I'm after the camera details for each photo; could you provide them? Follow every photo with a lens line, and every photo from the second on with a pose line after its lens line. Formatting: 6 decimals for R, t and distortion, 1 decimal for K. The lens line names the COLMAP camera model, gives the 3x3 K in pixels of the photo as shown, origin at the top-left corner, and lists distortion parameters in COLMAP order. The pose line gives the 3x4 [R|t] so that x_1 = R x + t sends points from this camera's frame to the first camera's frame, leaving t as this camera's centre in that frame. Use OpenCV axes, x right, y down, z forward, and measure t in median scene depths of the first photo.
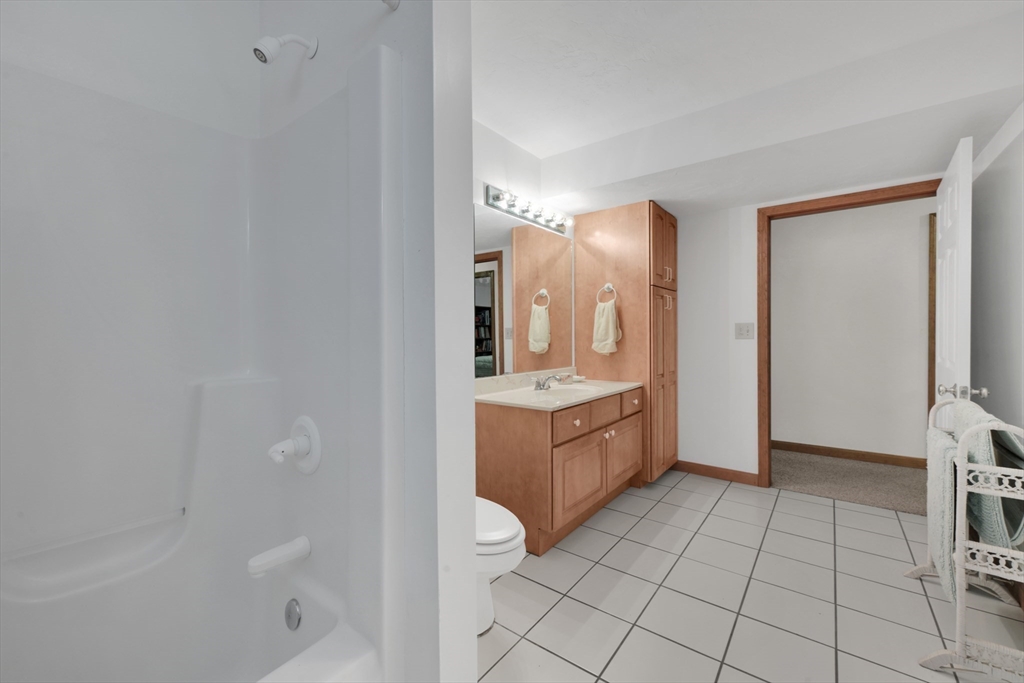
lens RADIAL K [[419.7, 0, 512.5], [0, 419.7, 339.5], [0, 0, 1]] dist [-0.000071, 0.000146]
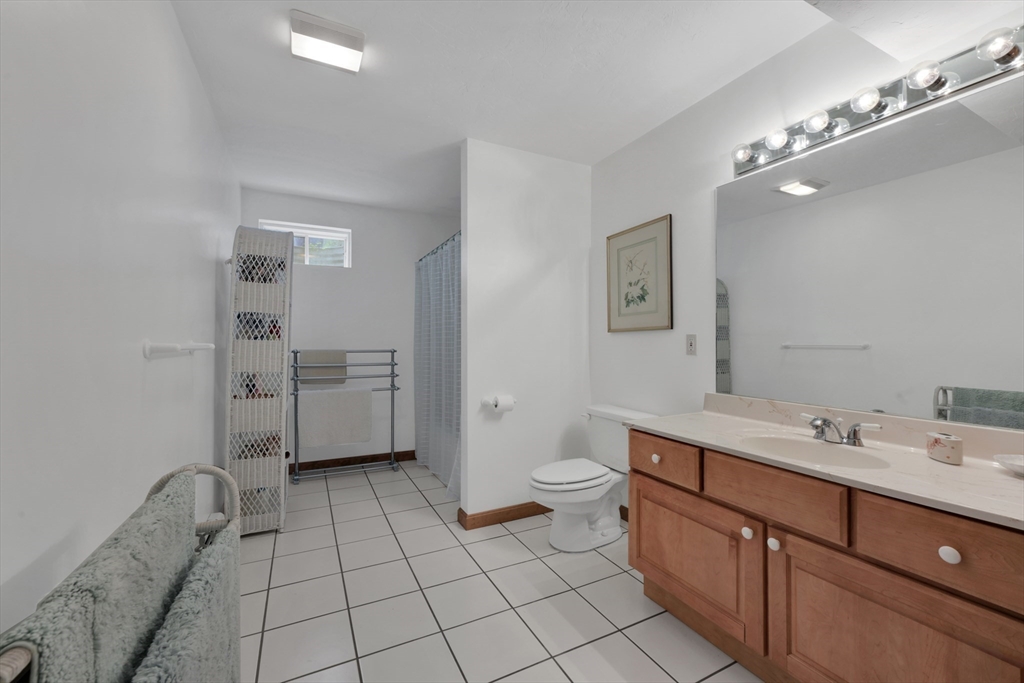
lens RADIAL K [[419.7, 0, 512.5], [0, 419.7, 339.5], [0, 0, 1]] dist [-0.000071, 0.000146]
pose [[-0.442957, 0.002926, -0.896538, 0.848082], [-0.002579, 0.999986, 0.004538, -0.017403], [0.896539, 0.004323, -0.442944, 0.990741]]
